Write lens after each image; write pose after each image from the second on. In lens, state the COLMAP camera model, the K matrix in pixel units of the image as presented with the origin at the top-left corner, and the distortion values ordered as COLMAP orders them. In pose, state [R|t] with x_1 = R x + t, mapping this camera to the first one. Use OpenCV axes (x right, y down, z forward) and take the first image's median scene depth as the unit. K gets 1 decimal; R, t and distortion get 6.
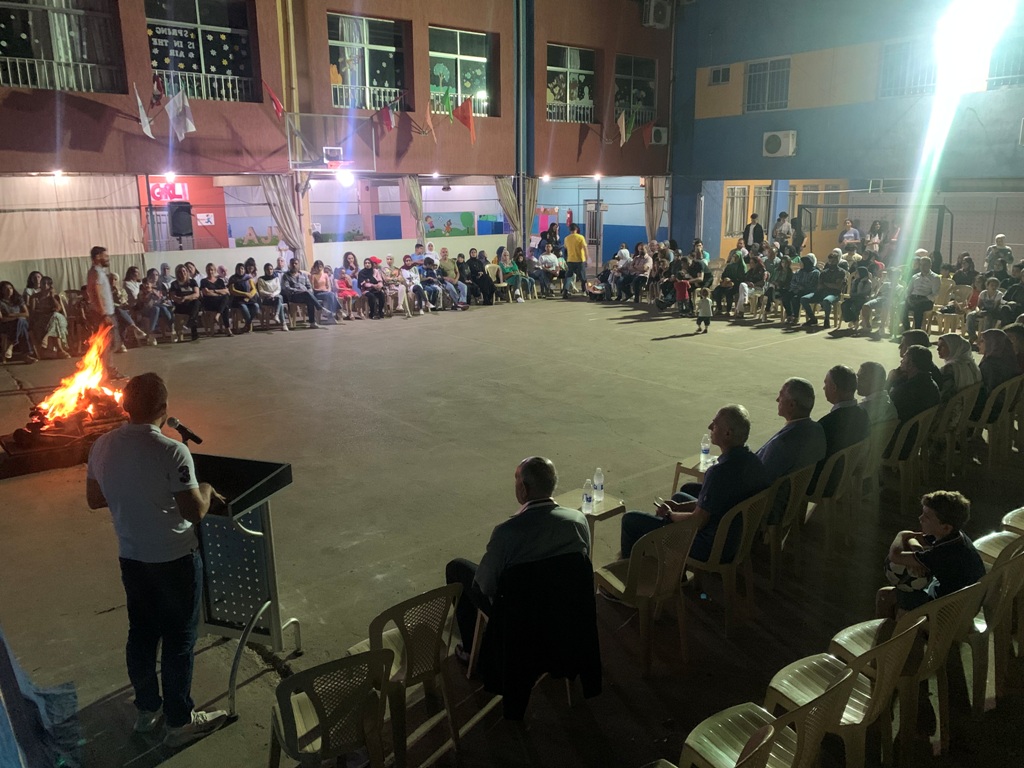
lens RADIAL K [[790.1, 0, 515.9], [0, 790.1, 385.0], [0, 0, 1]] dist [0.011116, -0.007182]
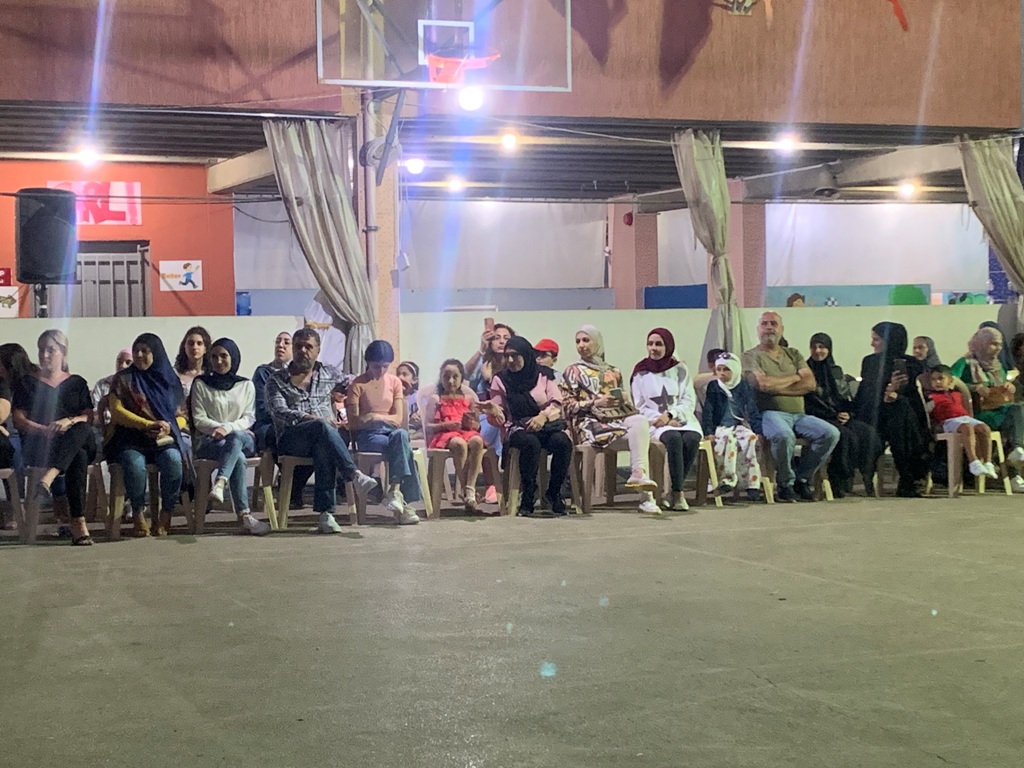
lens RADIAL K [[1889.0, 0, 512.0], [0, 1889.0, 384.0], [0, 0, 1]] dist [0.181131, -0.144268]
pose [[0.956229, 0.004389, -0.292586, 0.039008], [-0.064447, 0.978494, -0.195950, 0.014998], [0.285434, 0.206230, 0.935947, 0.264891]]
